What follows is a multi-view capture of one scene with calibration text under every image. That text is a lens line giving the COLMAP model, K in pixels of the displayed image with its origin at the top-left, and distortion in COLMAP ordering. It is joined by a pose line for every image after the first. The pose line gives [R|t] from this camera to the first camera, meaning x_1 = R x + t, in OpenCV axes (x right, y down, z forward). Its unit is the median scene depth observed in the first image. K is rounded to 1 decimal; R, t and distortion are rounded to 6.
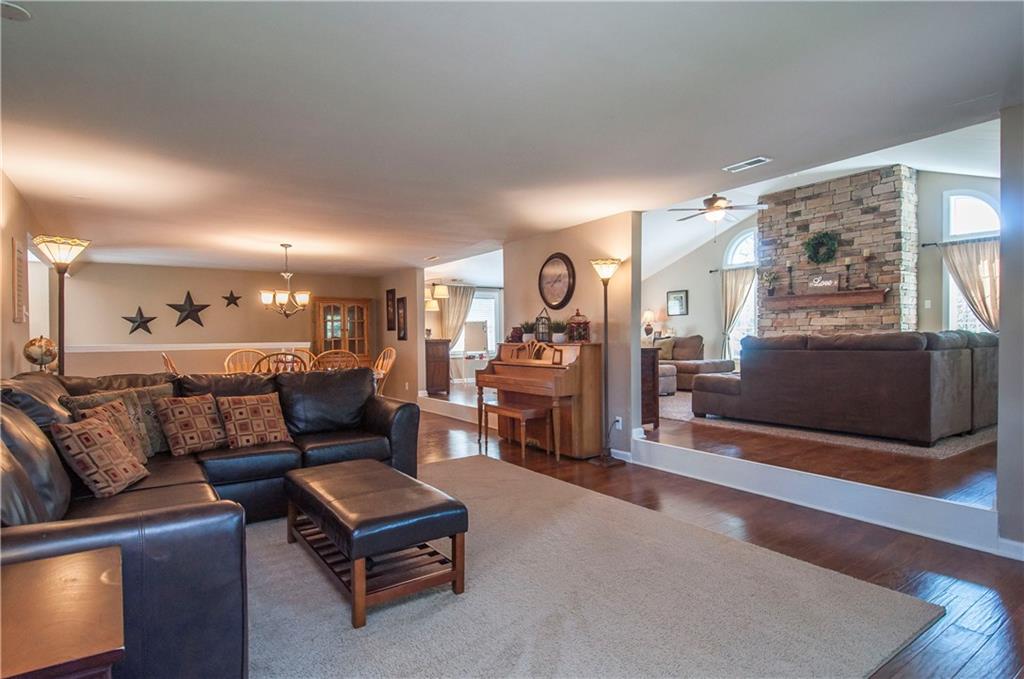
lens RADIAL K [[523.2, 0, 509.1], [0, 523.2, 343.0], [0, 0, 1]] dist [0.010743, -0.008255]
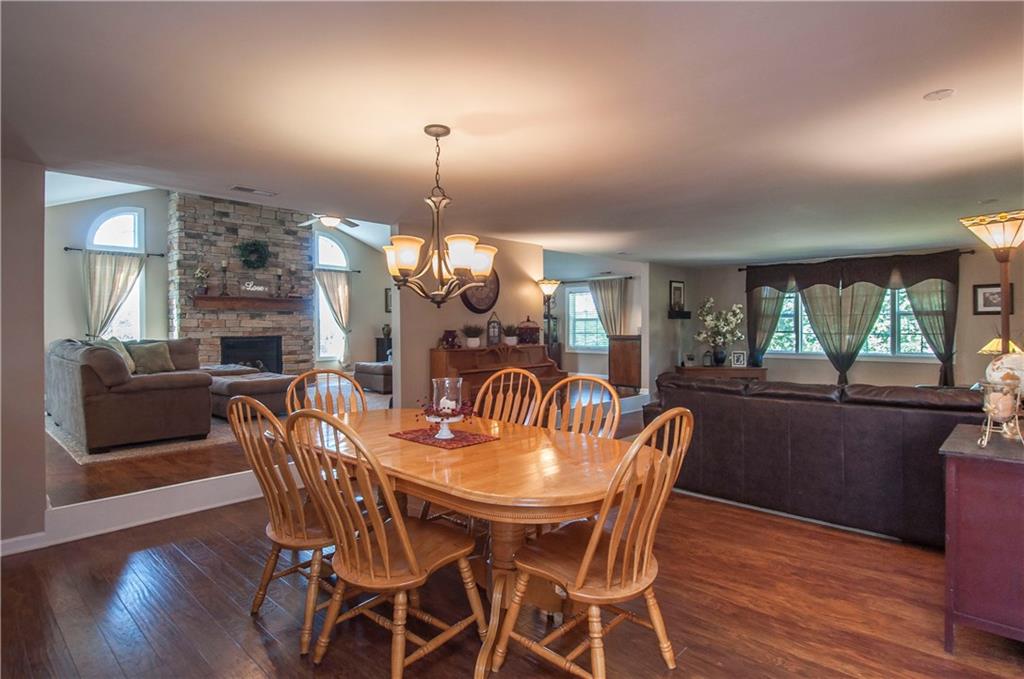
lens RADIAL K [[523.2, 0, 519.1], [0, 523.2, 334.4], [0, 0, 1]] dist [0.010743, -0.008255]
pose [[-0.197455, -0.004200, 0.980303, -0.564579], [0.017110, 0.999824, 0.007730, -0.017905], [-0.980163, 0.018300, -0.197349, 0.685760]]
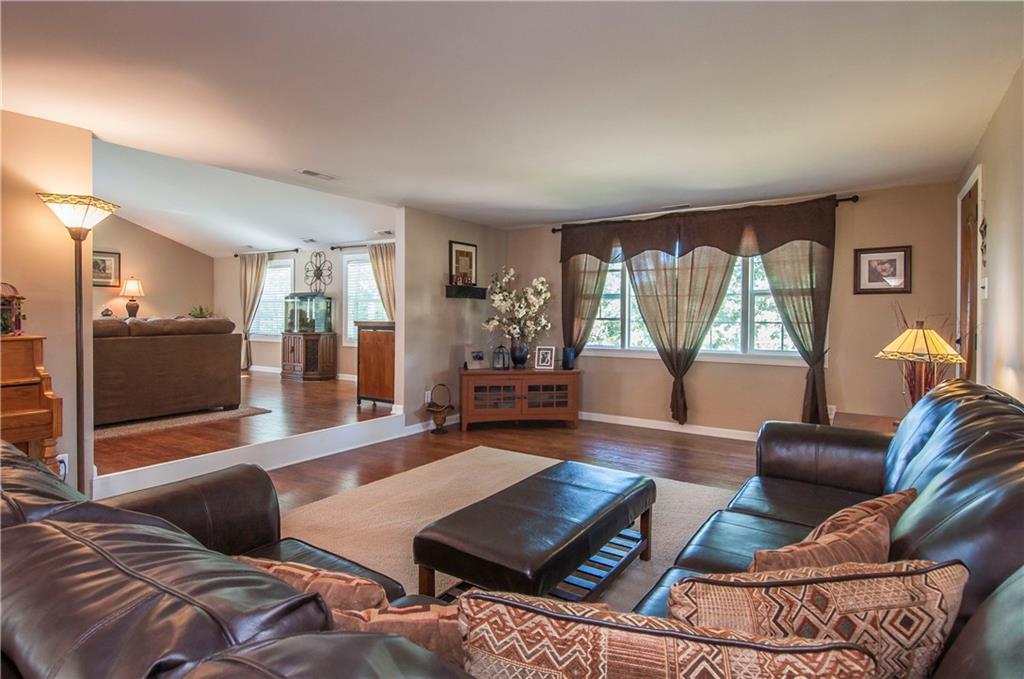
lens RADIAL K [[523.2, 0, 508.5], [0, 523.2, 318.1], [0, 0, 1]] dist [0.010743, -0.008255]
pose [[-0.387626, 0.000791, 0.921816, -0.298089], [0.006605, 0.999976, 0.001919, -0.009965], [-0.921793, 0.006832, -0.387622, 0.404684]]
